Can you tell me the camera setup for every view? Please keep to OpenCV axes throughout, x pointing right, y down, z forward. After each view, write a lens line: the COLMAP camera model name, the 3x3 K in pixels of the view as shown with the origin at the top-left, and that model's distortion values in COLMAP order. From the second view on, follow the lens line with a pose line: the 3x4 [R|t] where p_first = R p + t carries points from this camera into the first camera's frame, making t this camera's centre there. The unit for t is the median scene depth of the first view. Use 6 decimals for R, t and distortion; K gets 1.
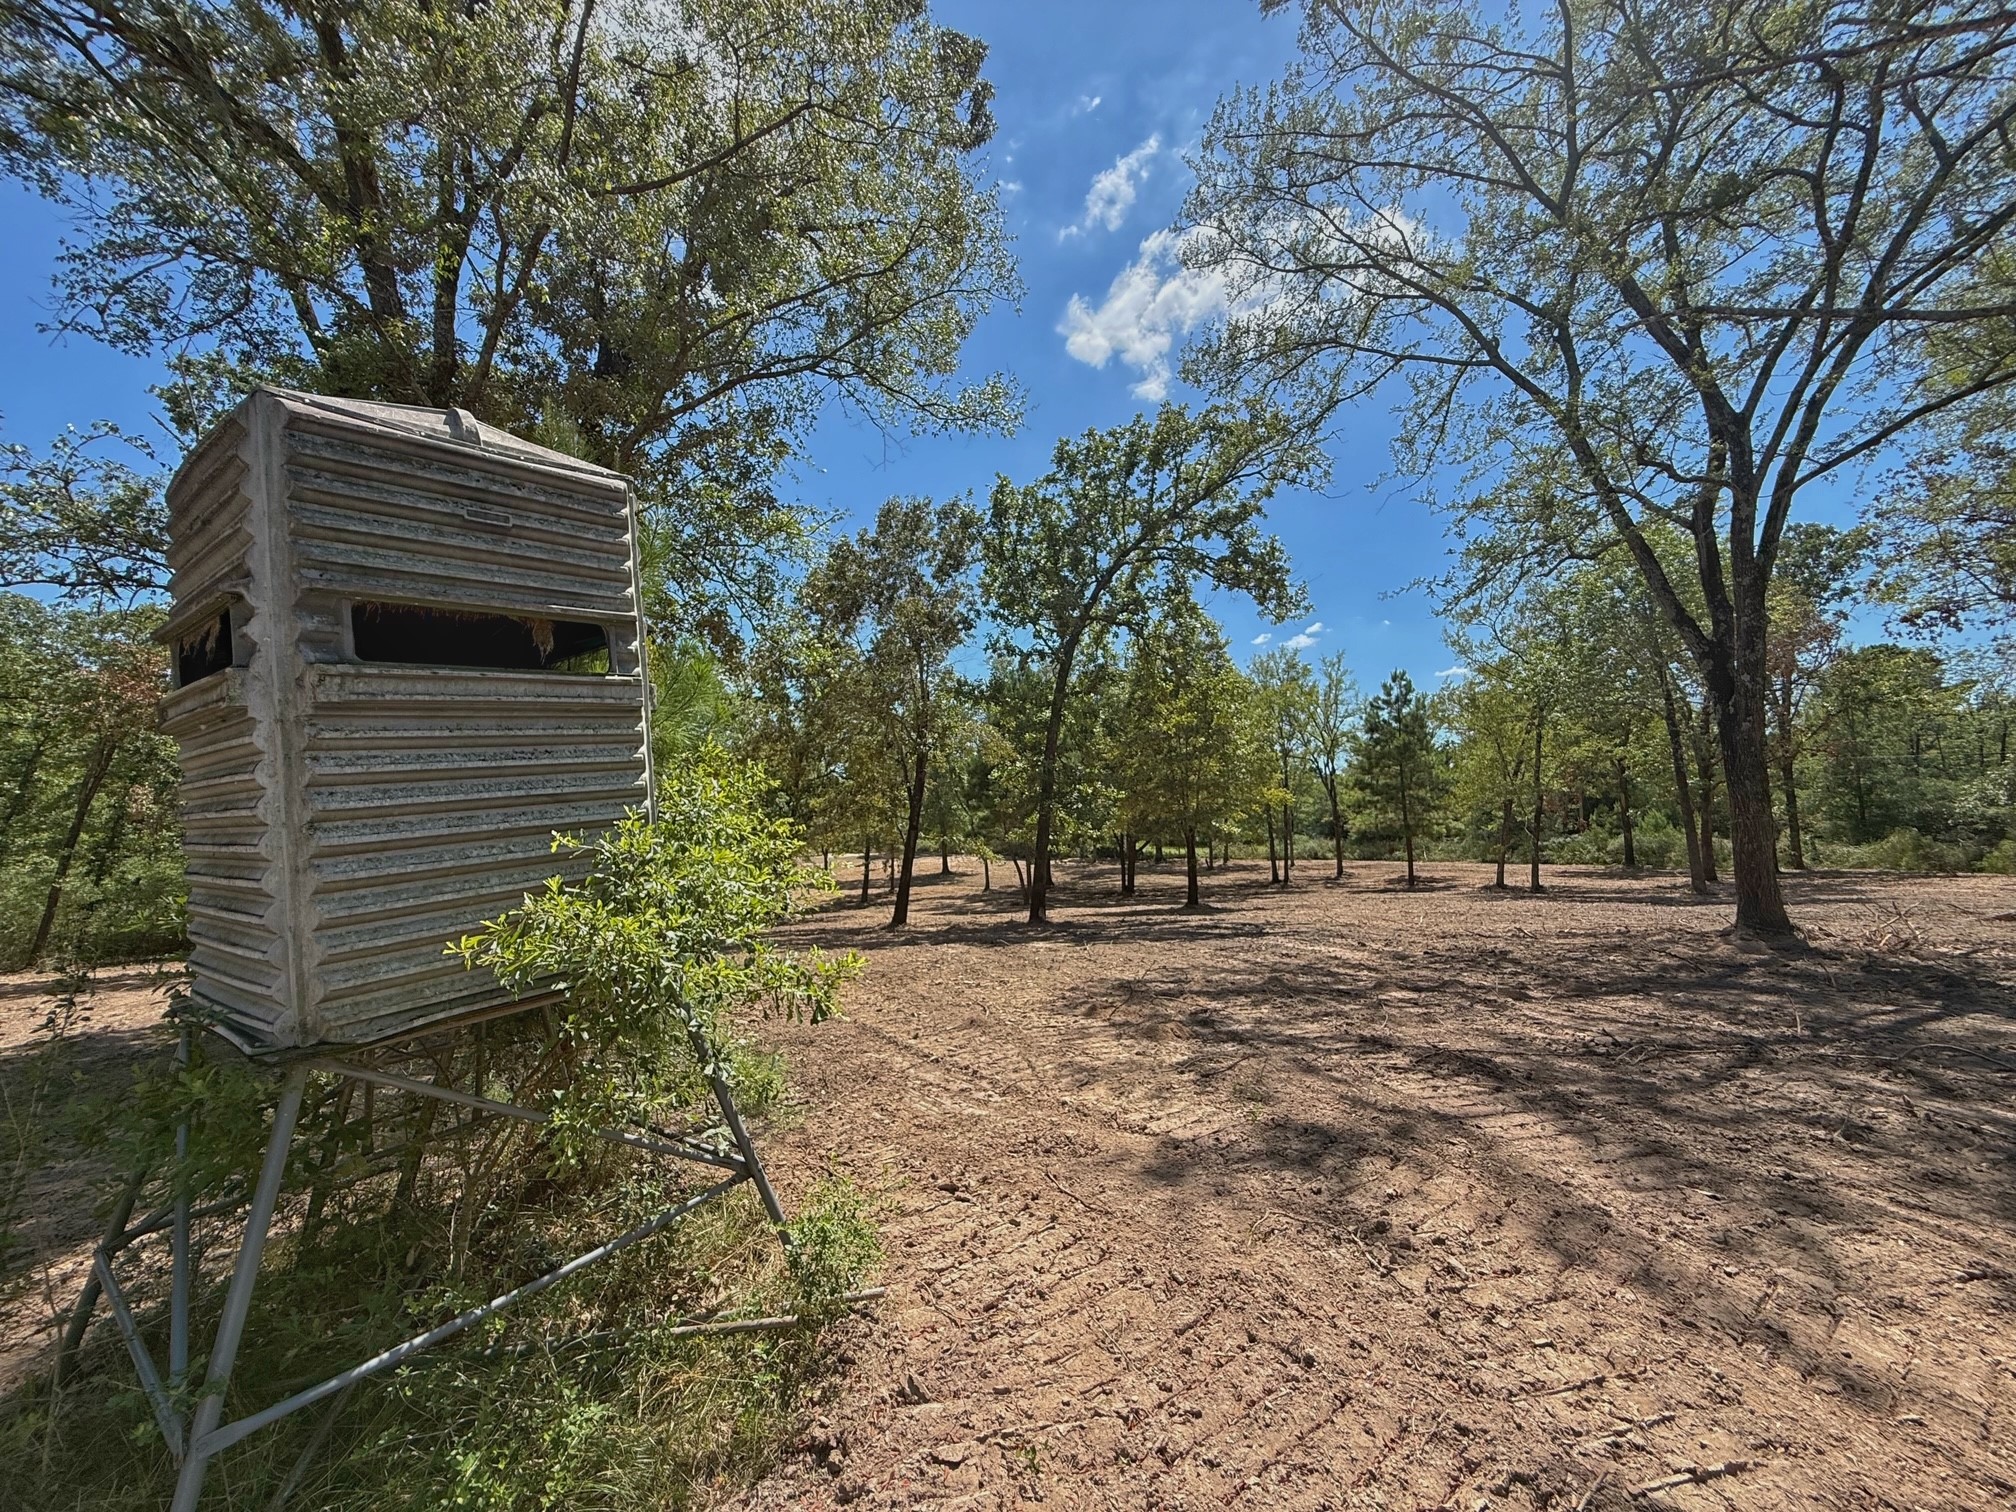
lens RADIAL K [[808.2, 0, 1001.8], [0, 808.2, 747.5], [0, 0, 1]] dist [0.001218, 0.000243]
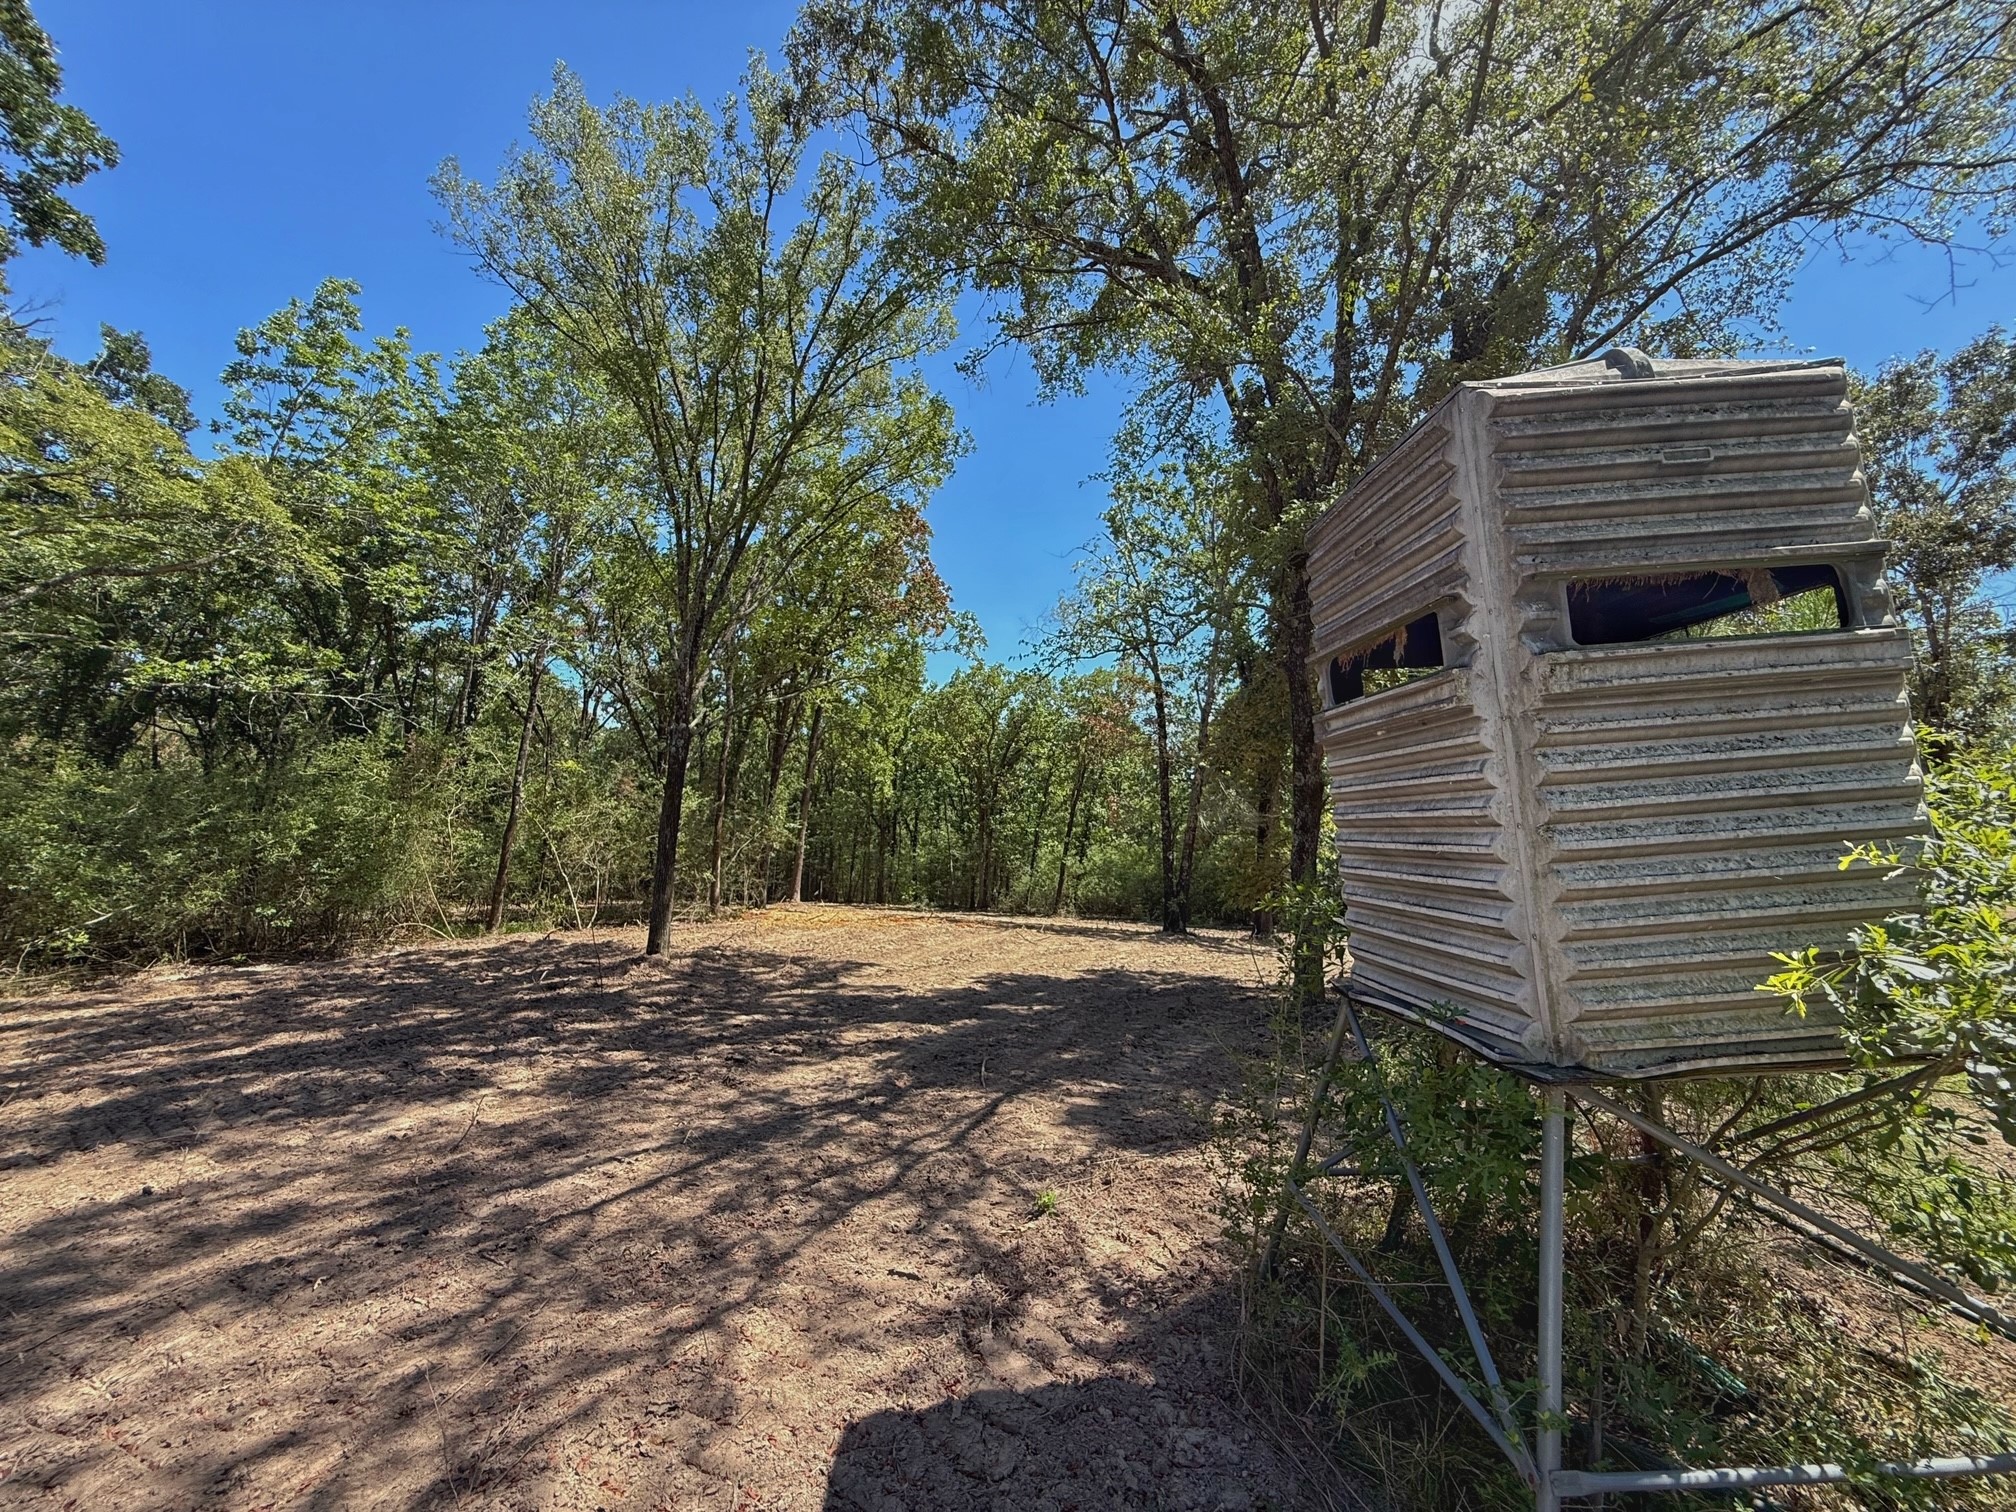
lens RADIAL K [[808.2, 0, 1001.8], [0, 808.2, 747.5], [0, 0, 1]] dist [0.001218, 0.000243]
pose [[0.608181, -0.051761, -0.792109, -0.460868], [0.043711, 0.998542, -0.031689, 0.006346], [0.792594, -0.015351, 0.609556, -0.059508]]
